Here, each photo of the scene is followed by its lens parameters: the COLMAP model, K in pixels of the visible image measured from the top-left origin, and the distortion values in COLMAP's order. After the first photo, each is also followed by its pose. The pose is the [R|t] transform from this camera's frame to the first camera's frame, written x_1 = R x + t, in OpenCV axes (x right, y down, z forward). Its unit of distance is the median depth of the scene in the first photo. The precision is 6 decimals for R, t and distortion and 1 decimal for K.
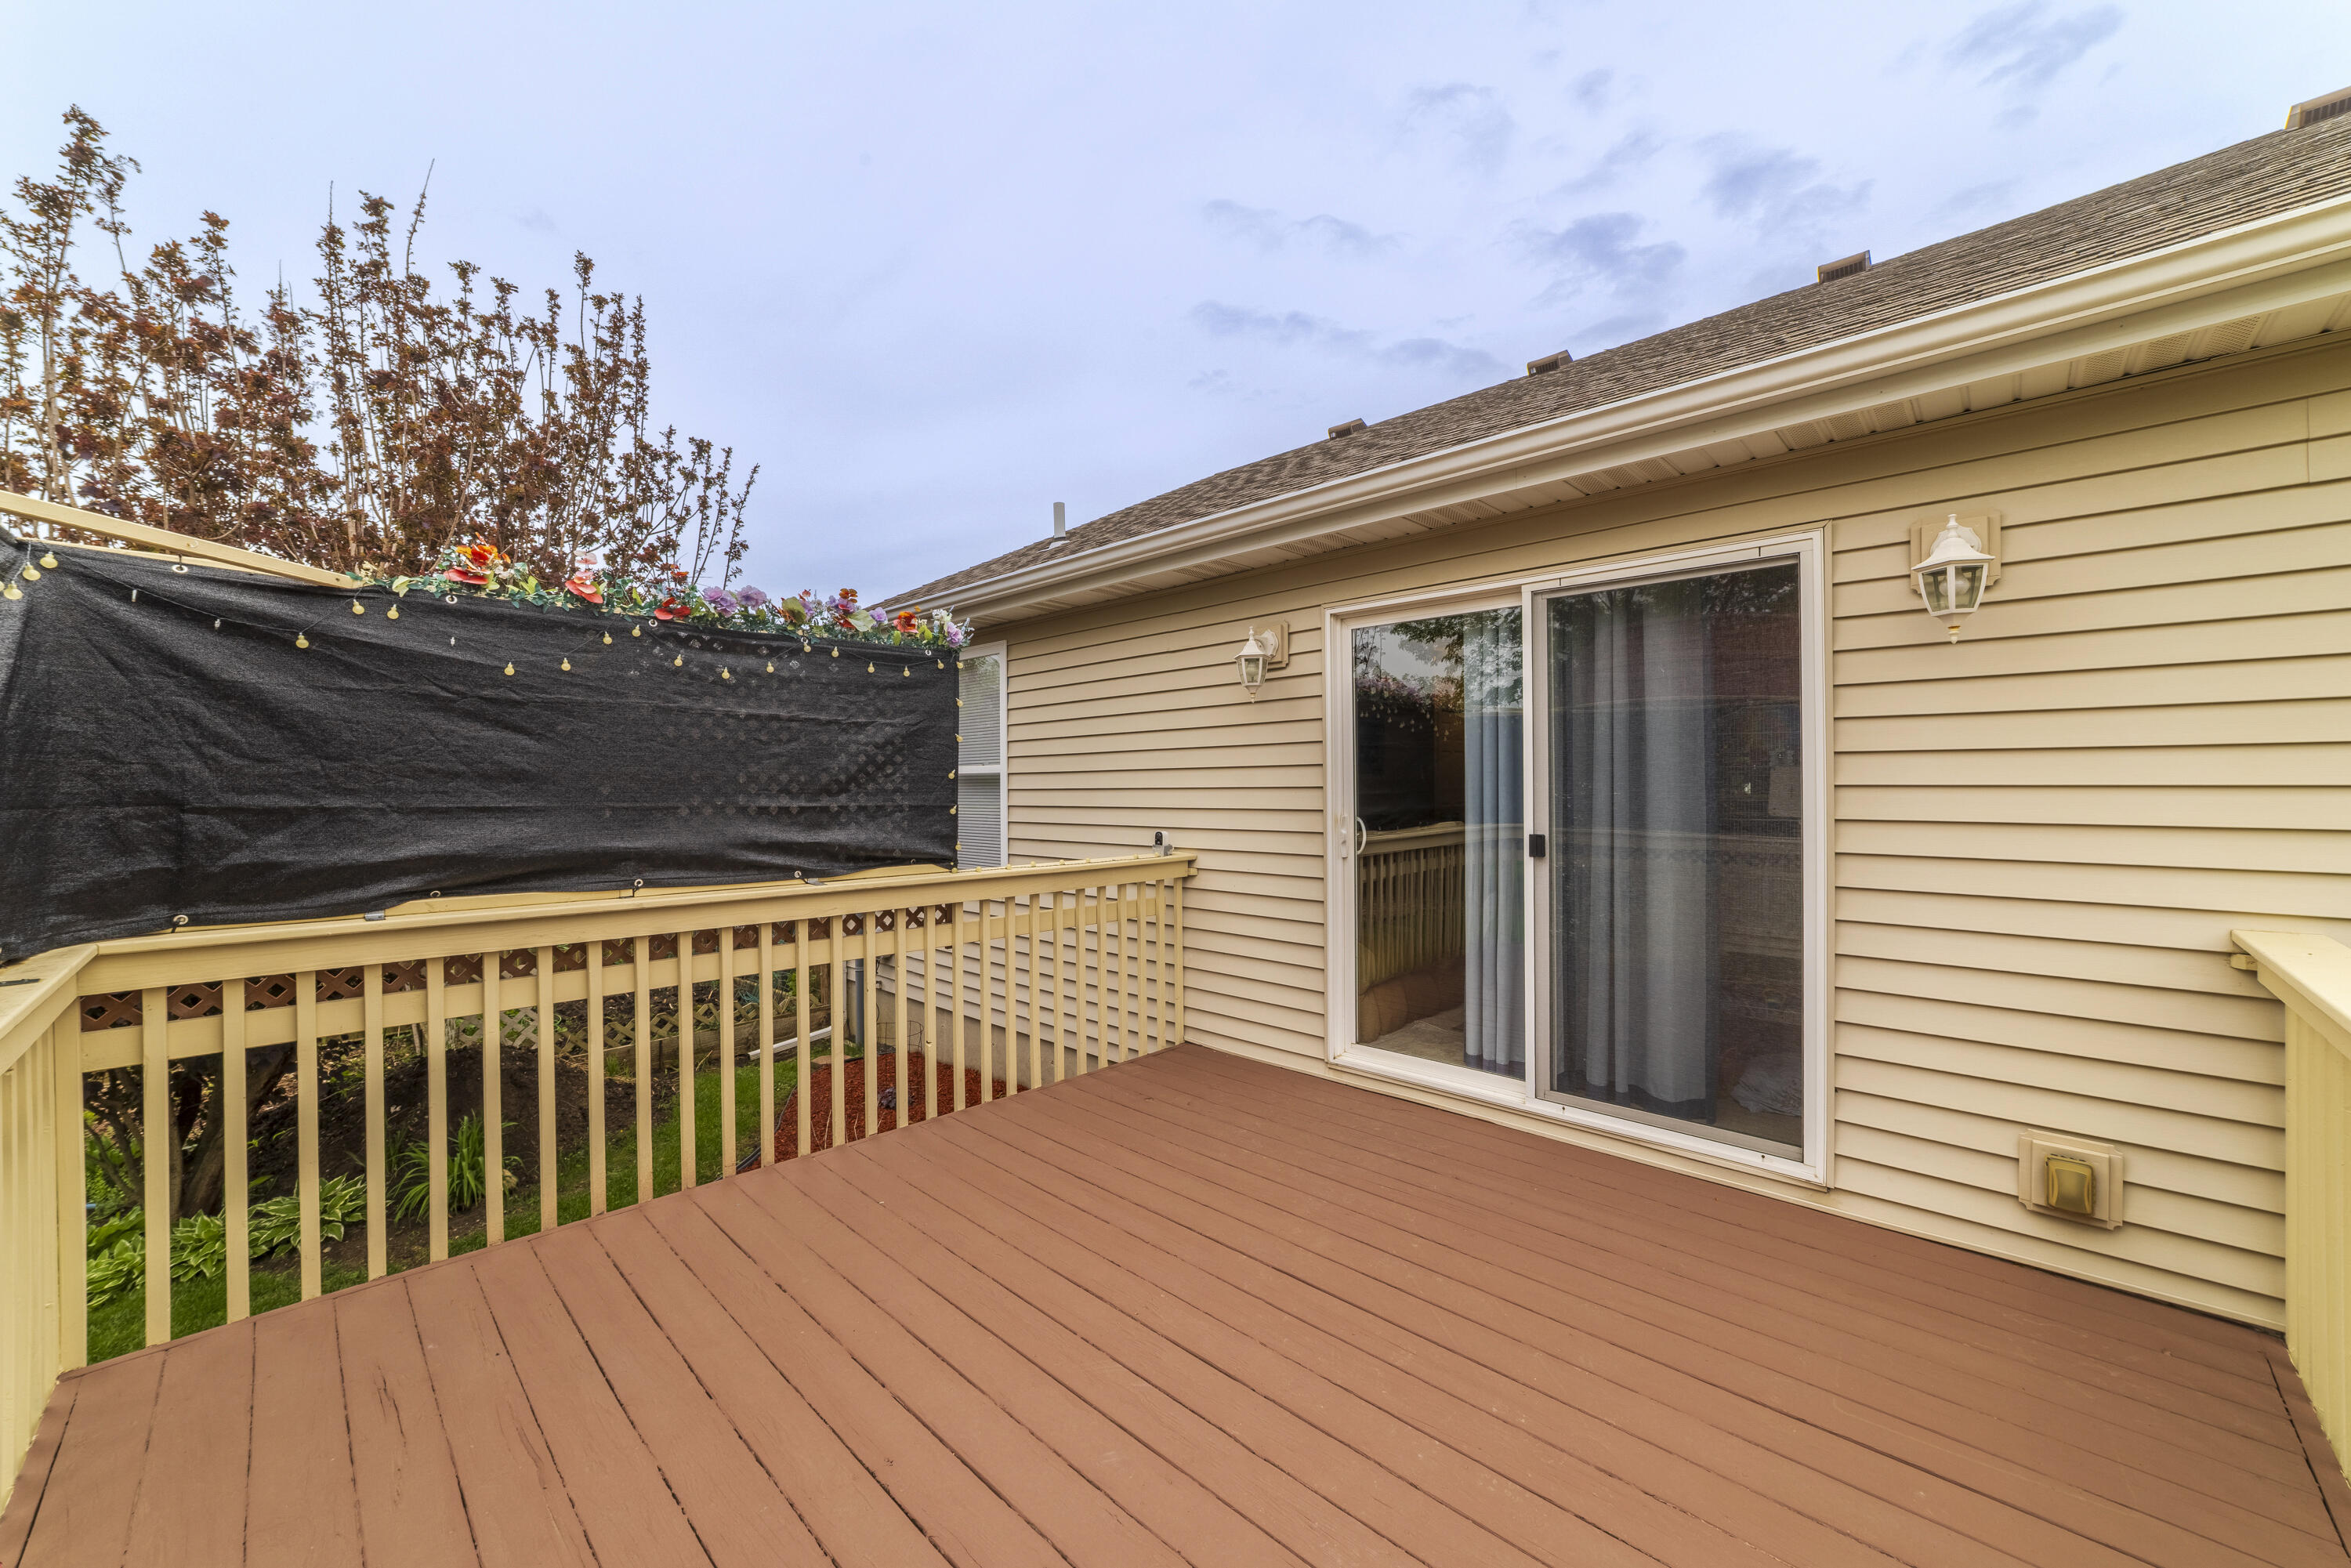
lens RADIAL K [[895.5, 0, 1171.3], [0, 895.5, 786.8], [0, 0, 1]] dist [-0.030249, 0.012067]
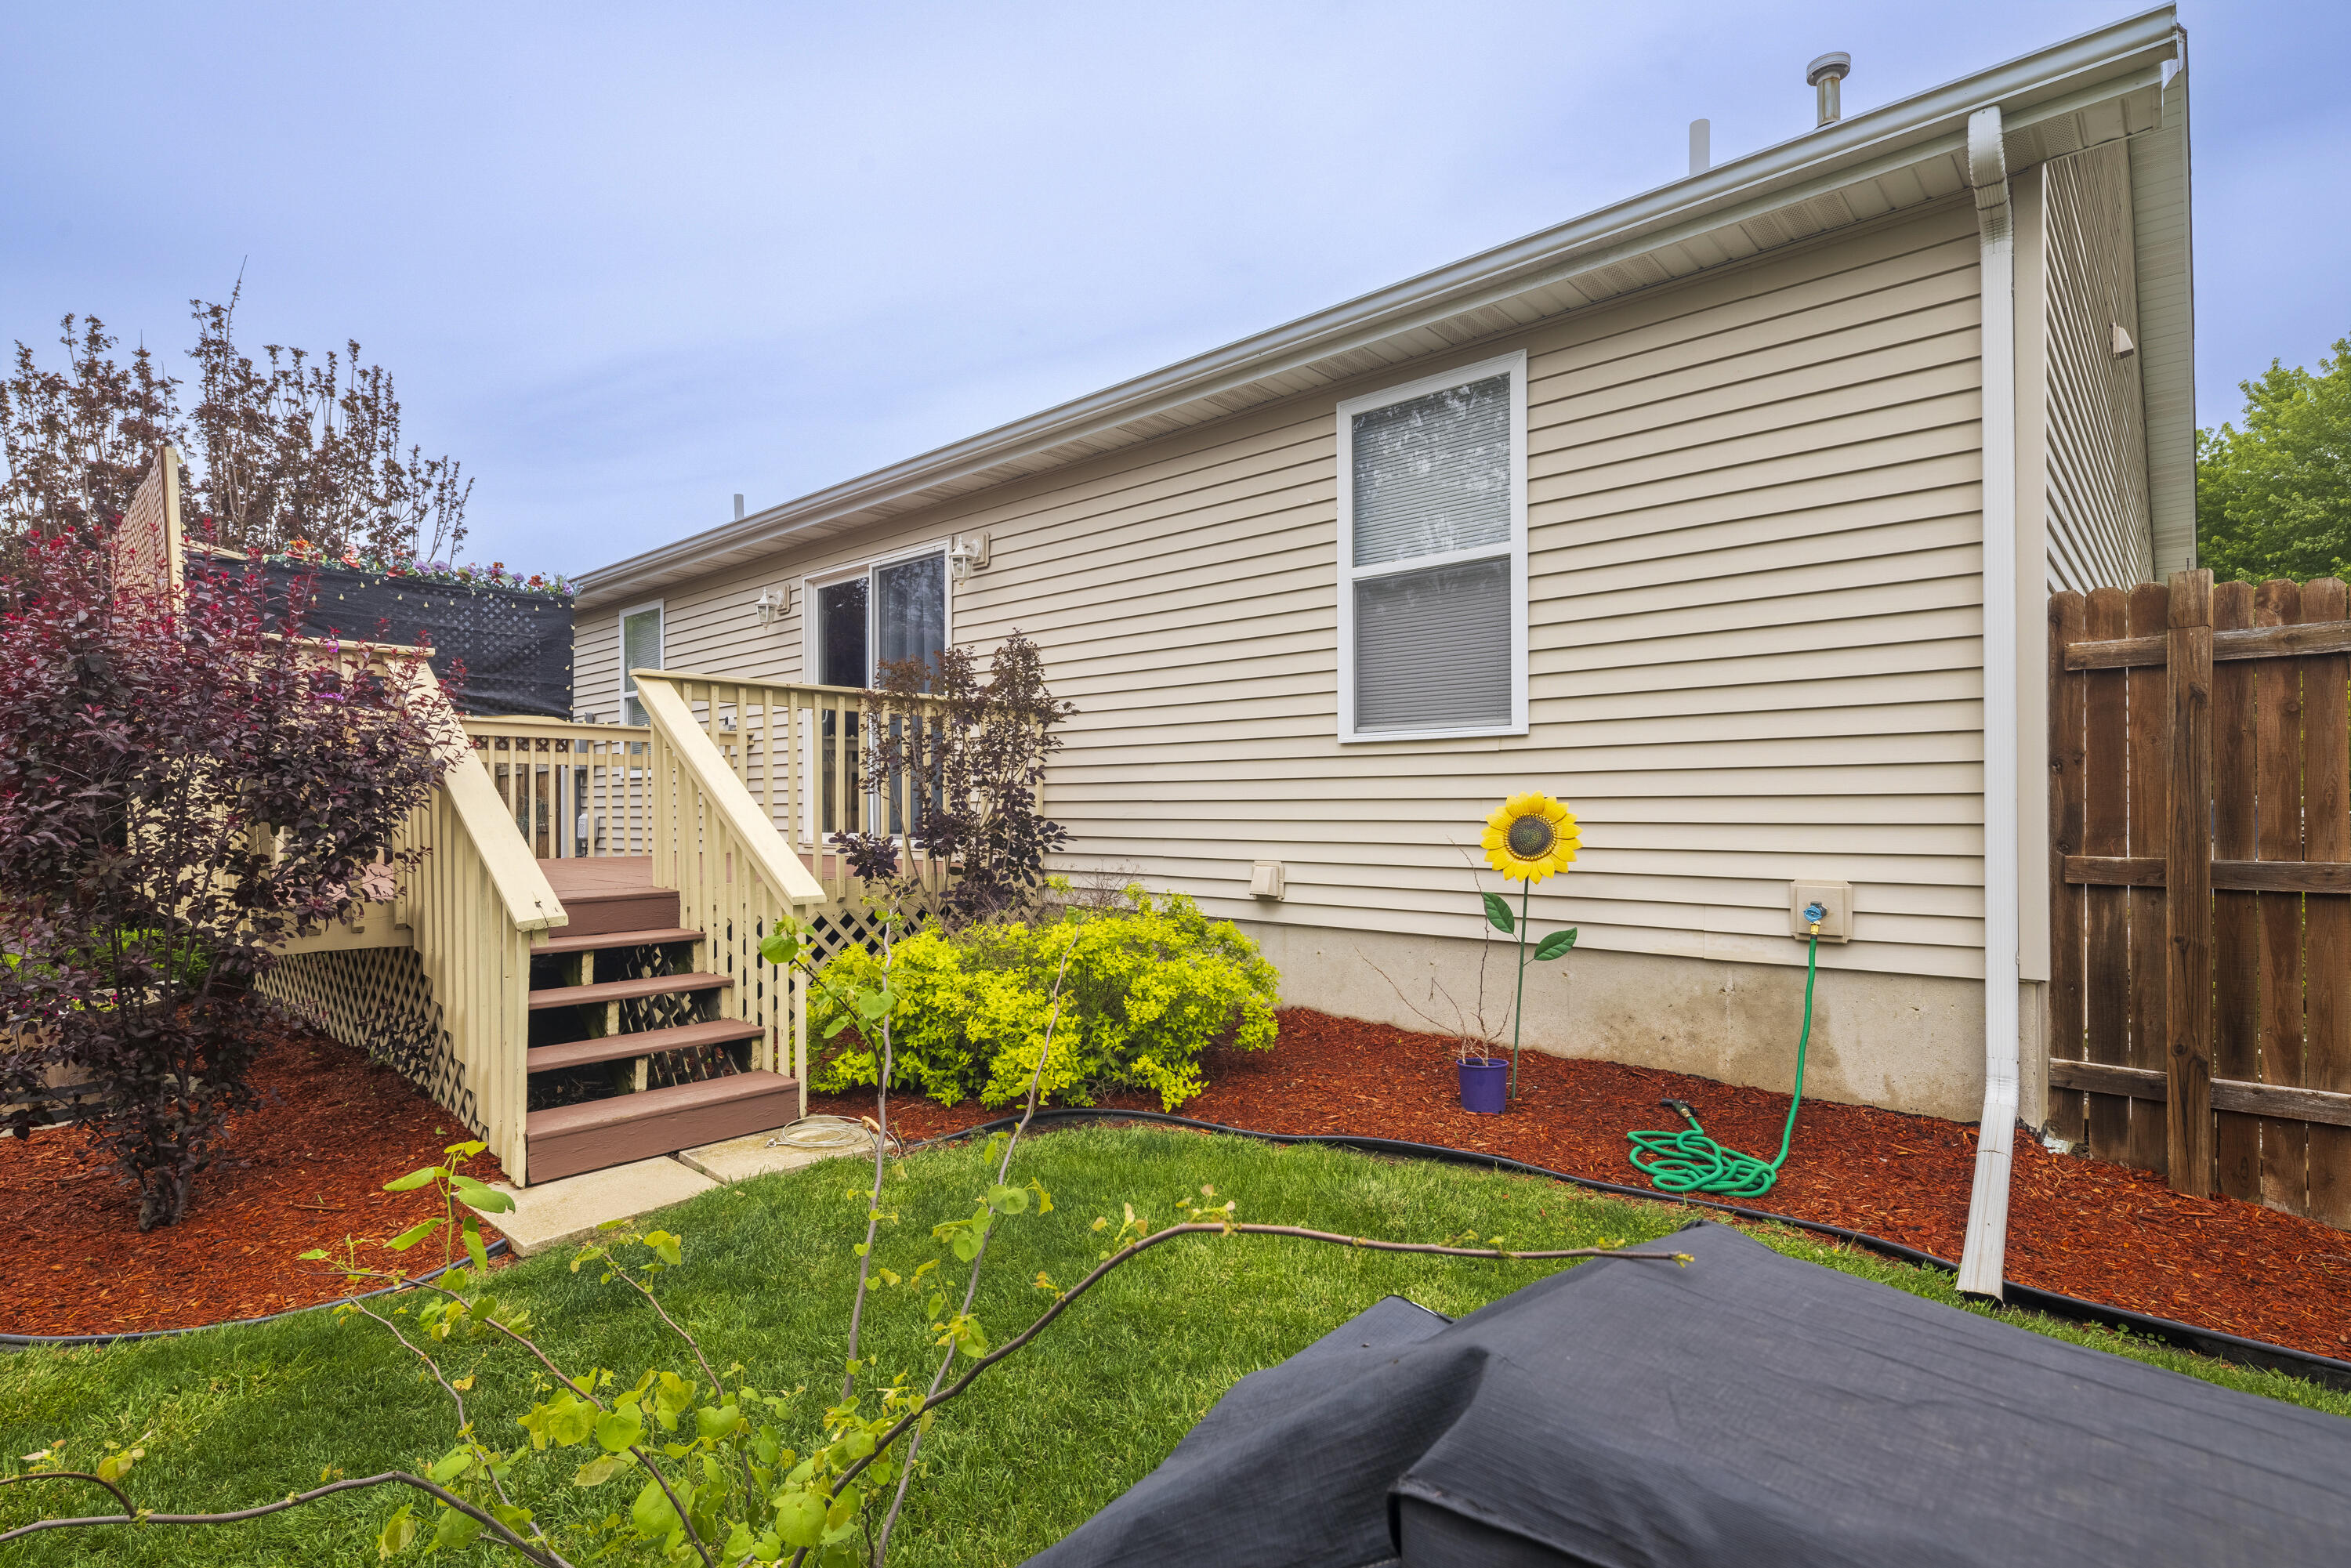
lens RADIAL K [[1137.3, 0, 1178.1], [0, 1137.3, 802.9], [0, 0, 1]] dist [-0.001810, -0.000695]
pose [[0.999247, 0.003785, 0.038605, 0.705378], [-0.003526, 0.999971, -0.006779, 0.213437], [-0.038630, 0.006637, 0.999232, -1.042167]]
